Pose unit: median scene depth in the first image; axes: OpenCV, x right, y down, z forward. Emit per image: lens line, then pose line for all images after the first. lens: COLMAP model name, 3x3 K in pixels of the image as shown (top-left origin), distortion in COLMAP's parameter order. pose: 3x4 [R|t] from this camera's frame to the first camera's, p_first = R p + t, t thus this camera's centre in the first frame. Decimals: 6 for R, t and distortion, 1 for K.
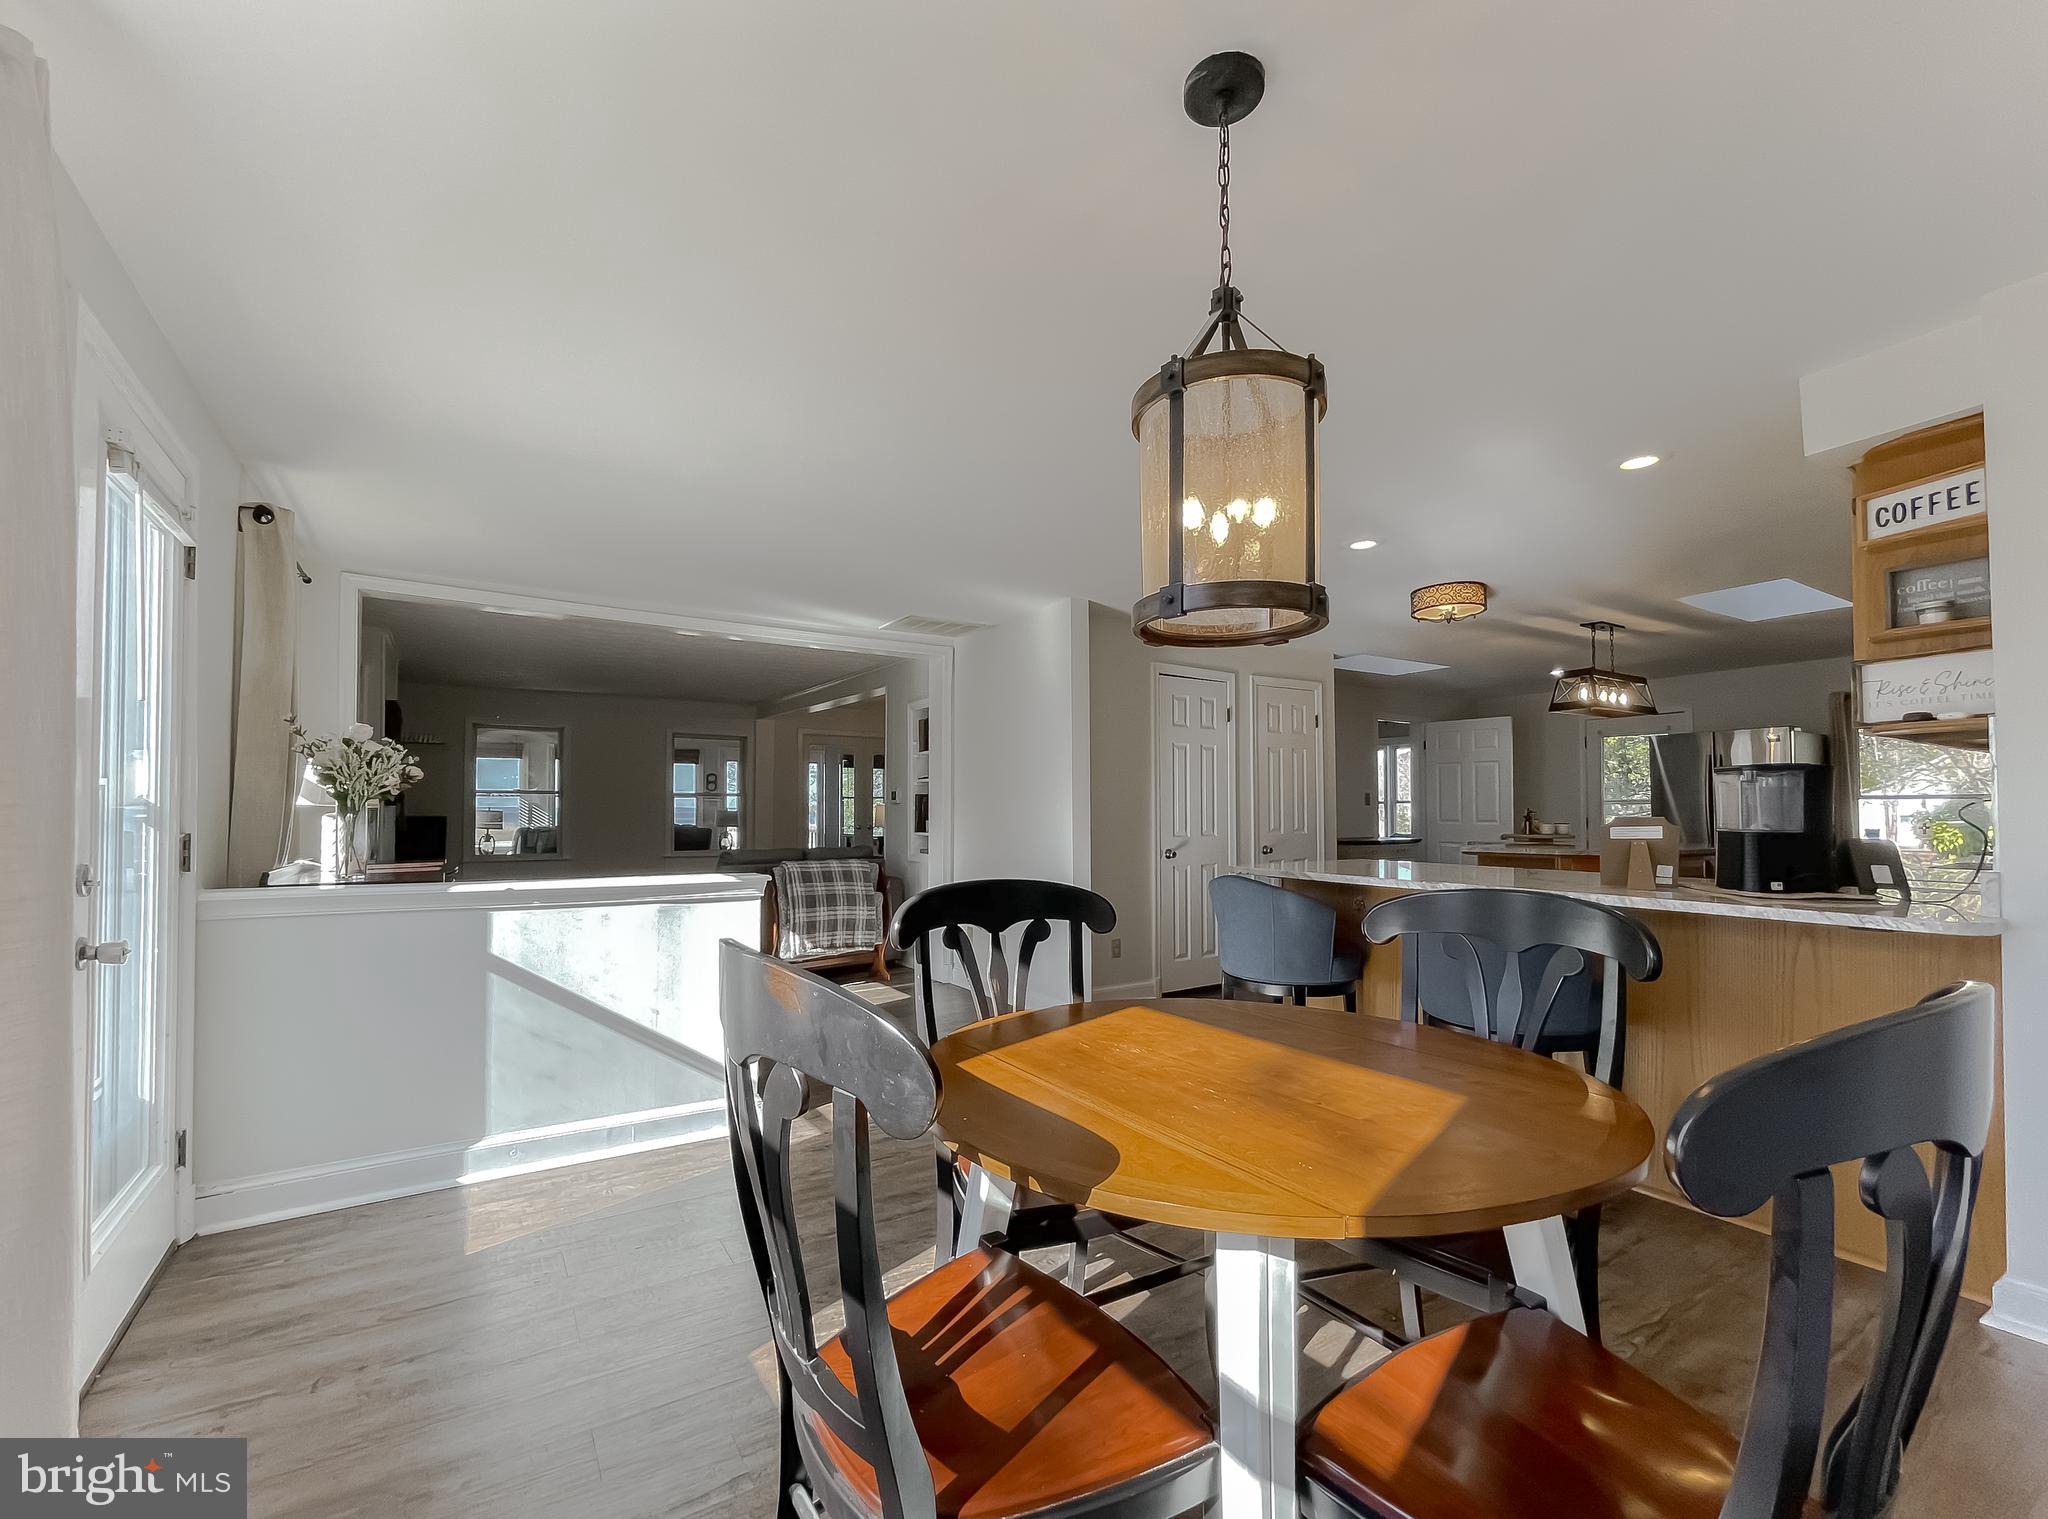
lens RADIAL K [[859.2, 0, 1018.2], [0, 859.2, 796.4], [0, 0, 1]] dist [0.012139, -0.000031]
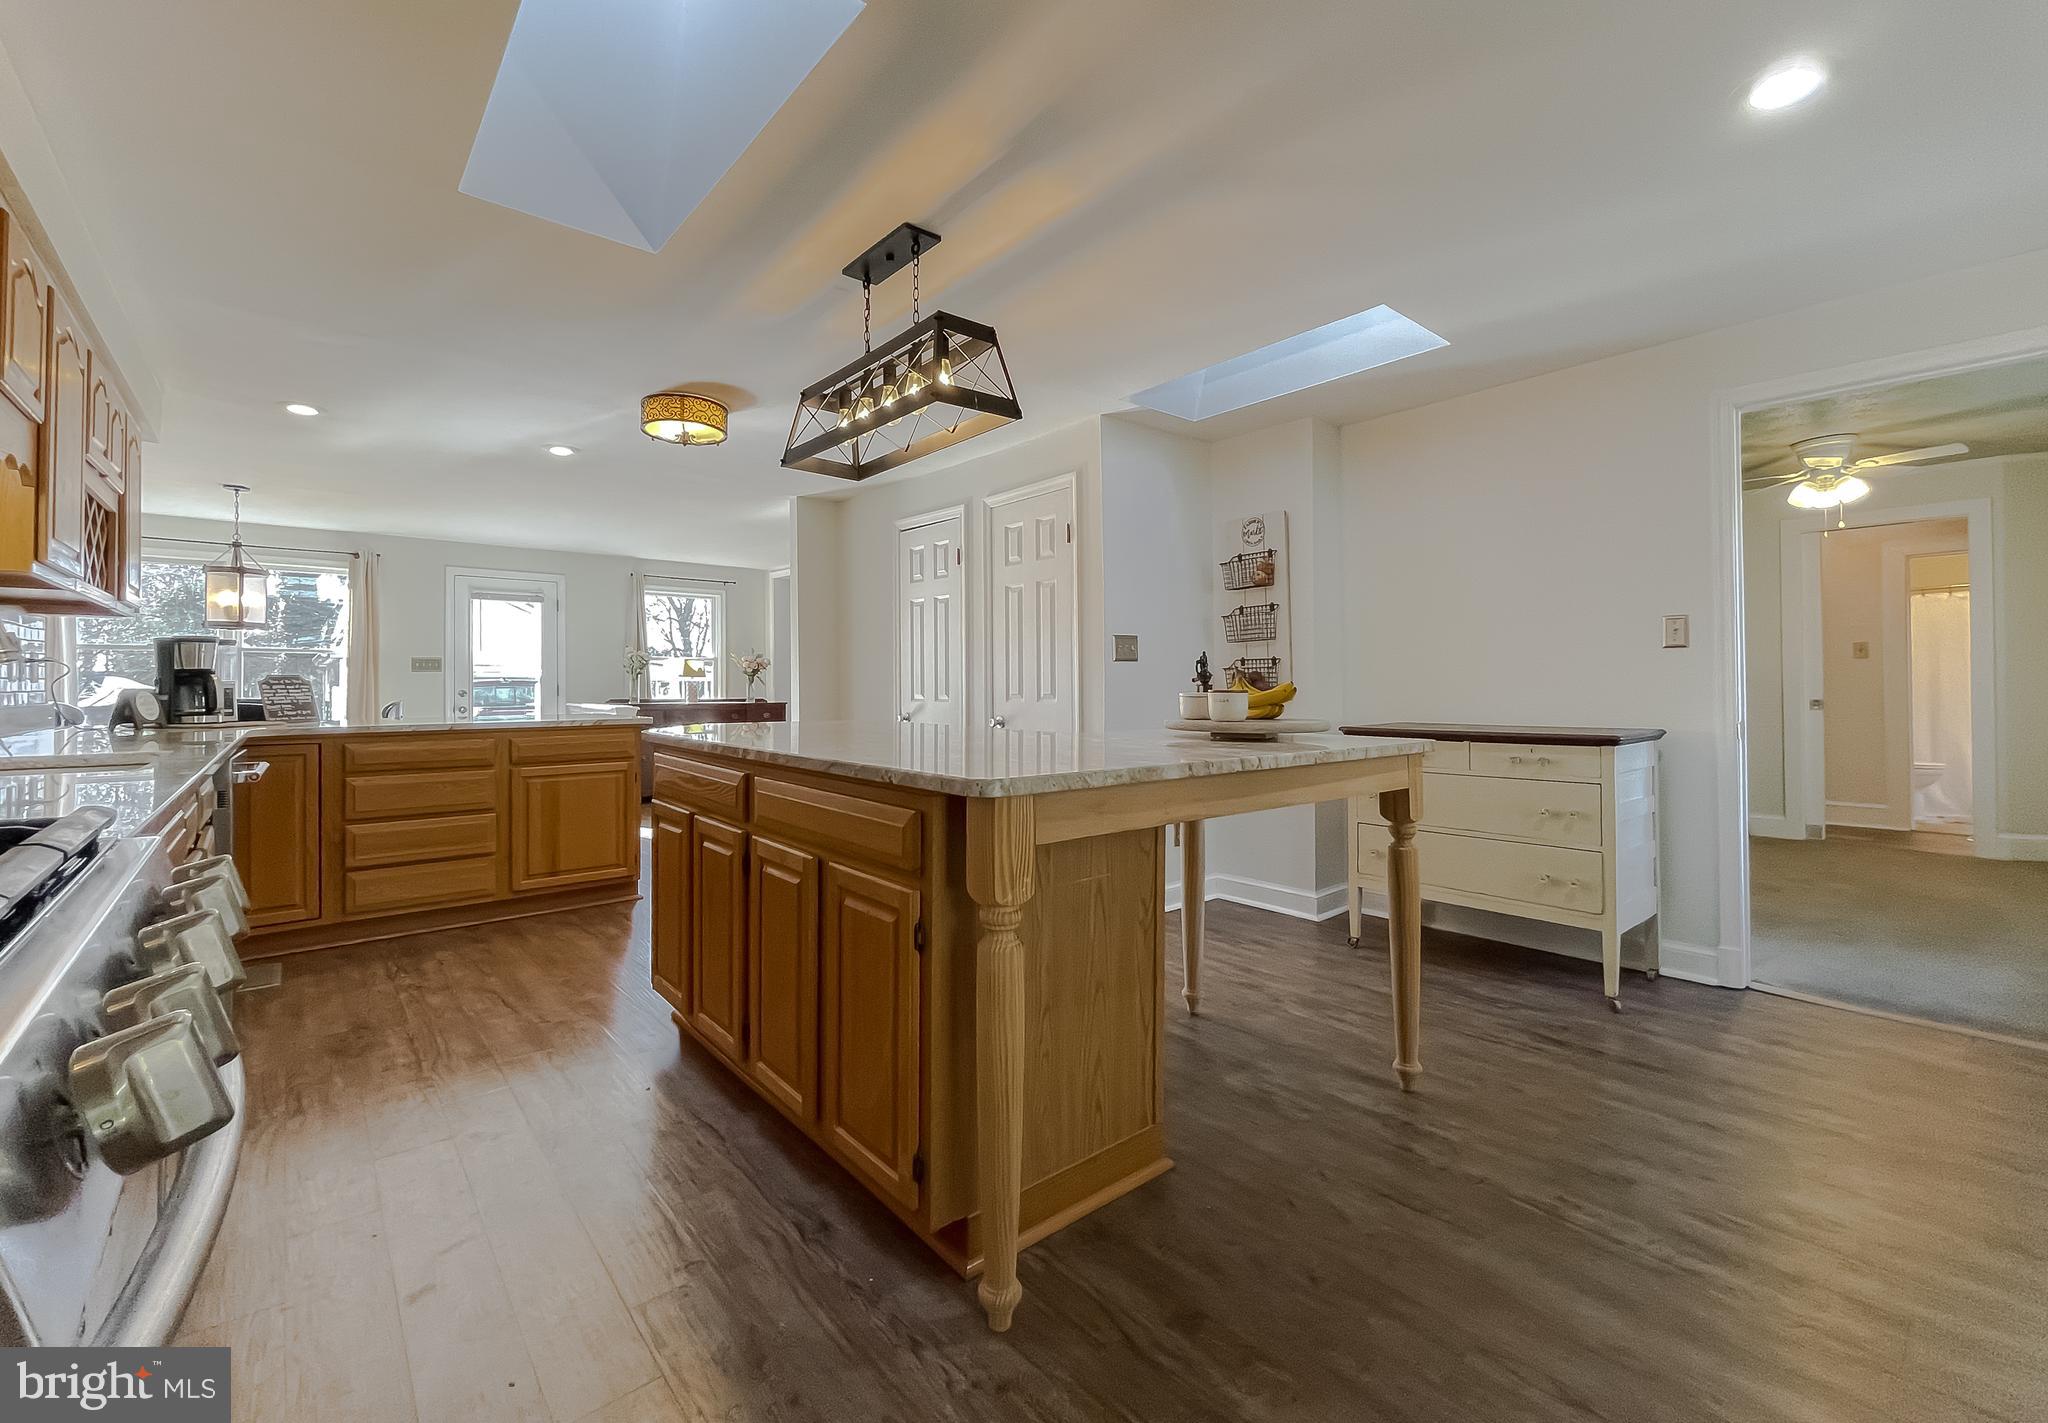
lens RADIAL K [[861.3, 0, 1021.4], [0, 861.3, 679.6], [0, 0, 1]] dist [0.001227, 0.000242]
pose [[0.121161, -0.008619, -0.992595, 1.133776], [0.020108, 0.999778, -0.006227, 0.031549], [0.992429, -0.019205, 0.121307, 1.009537]]
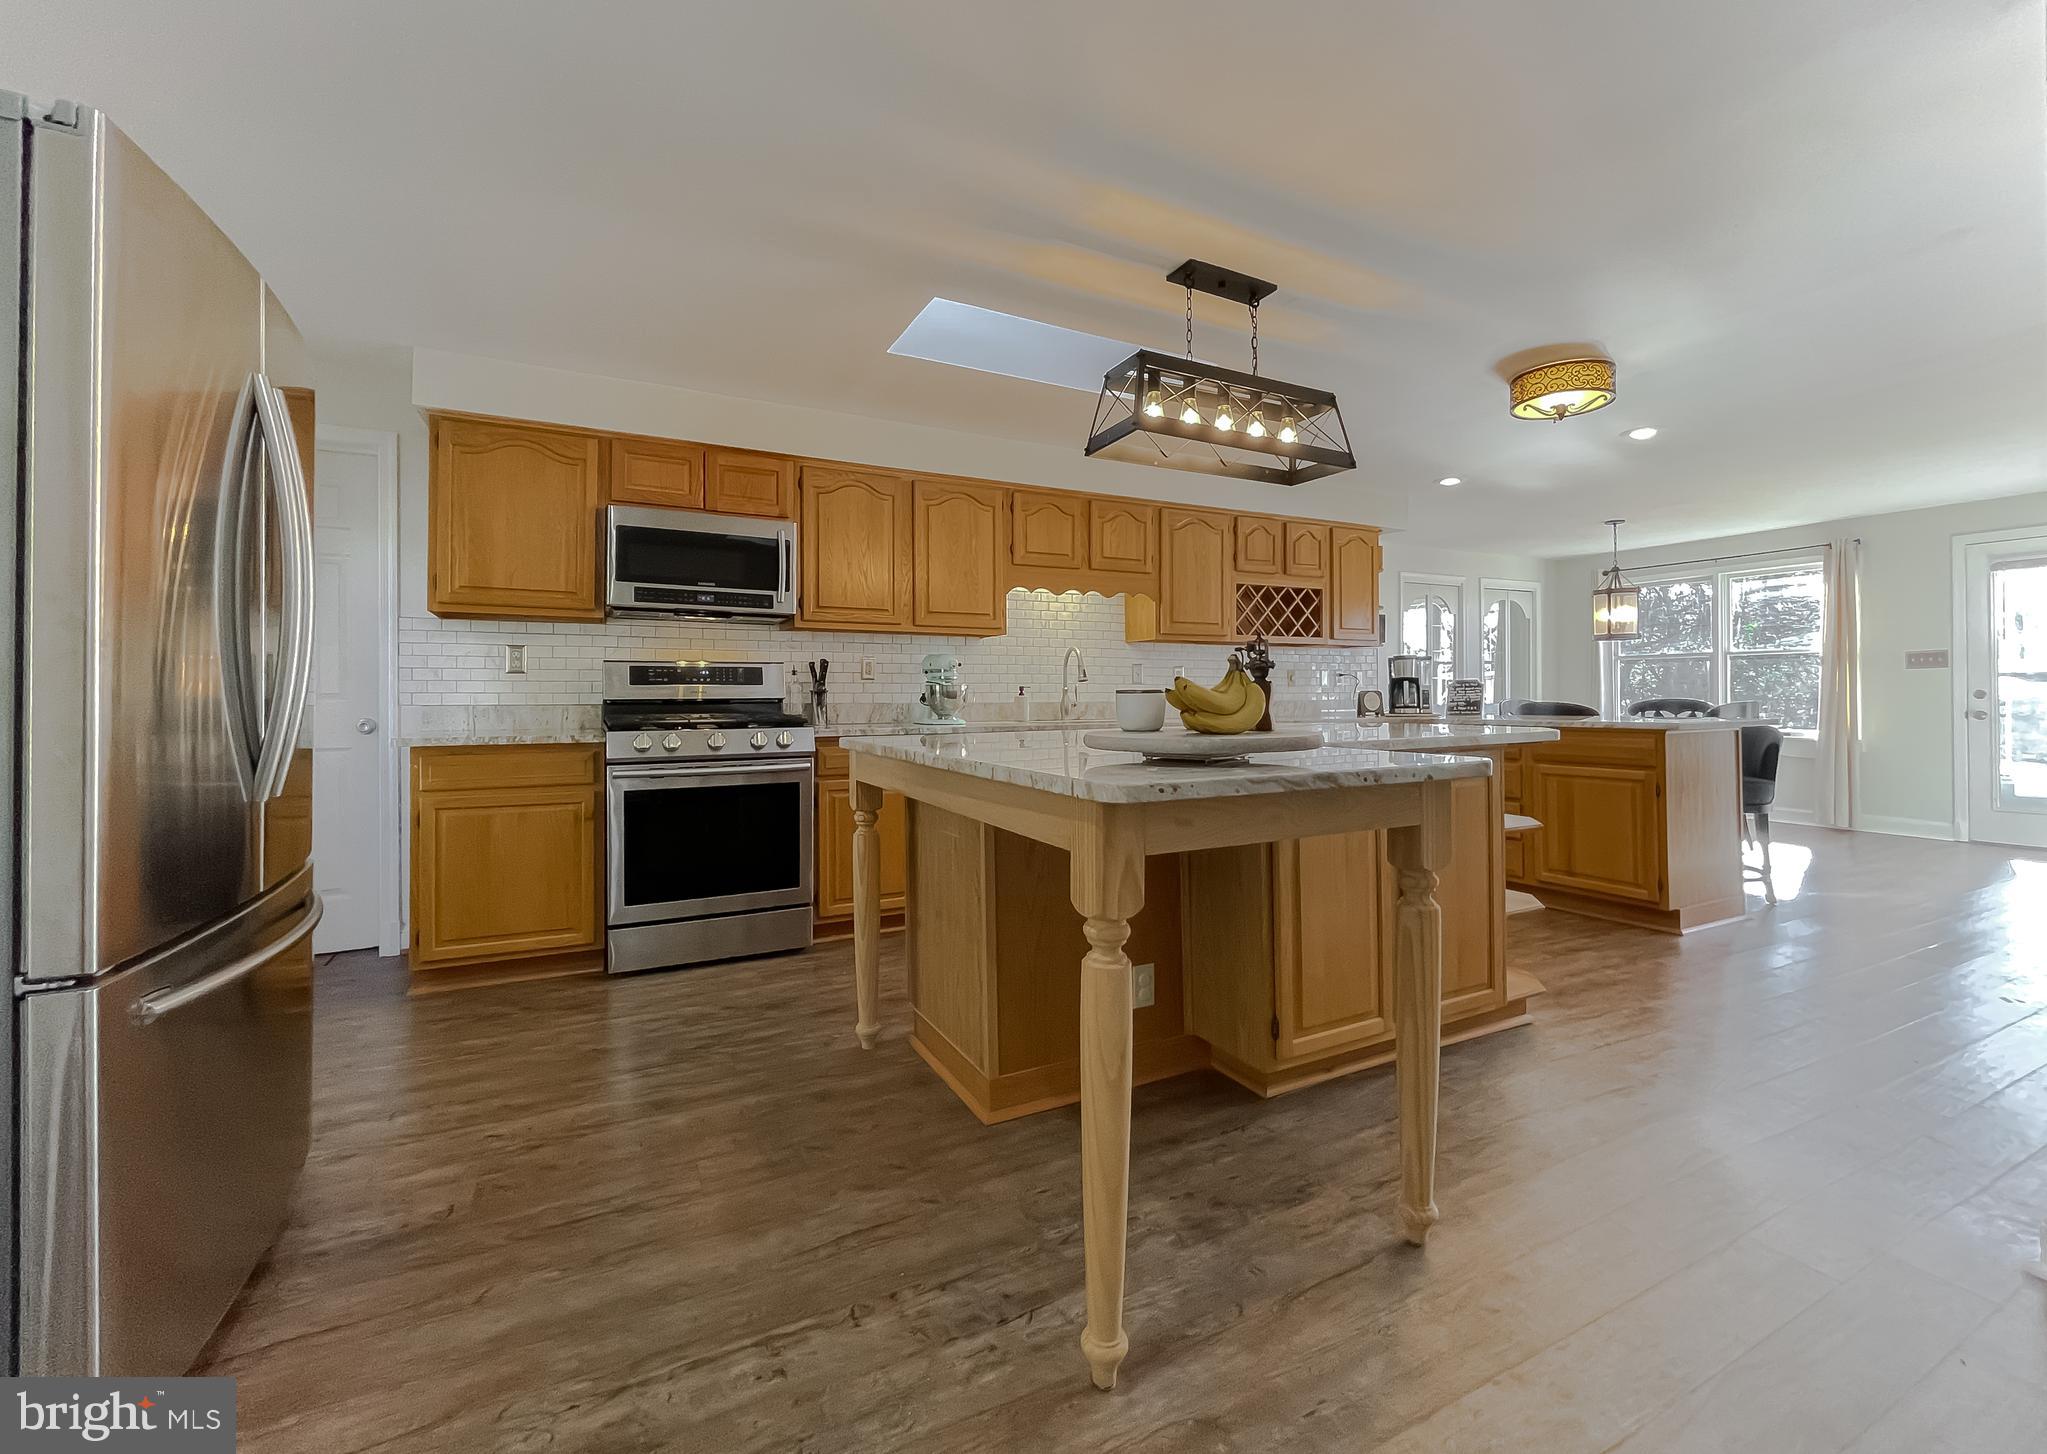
lens RADIAL K [[848.2, 0, 1011.1], [0, 848.2, 691.6], [0, 0, 1]] dist [-0.001418, -0.000306]
pose [[-0.992459, 0.006867, 0.122382, 0.735995], [0.003898, 0.999693, -0.024489, 0.045064], [-0.122513, -0.023827, -0.992181, 1.483840]]
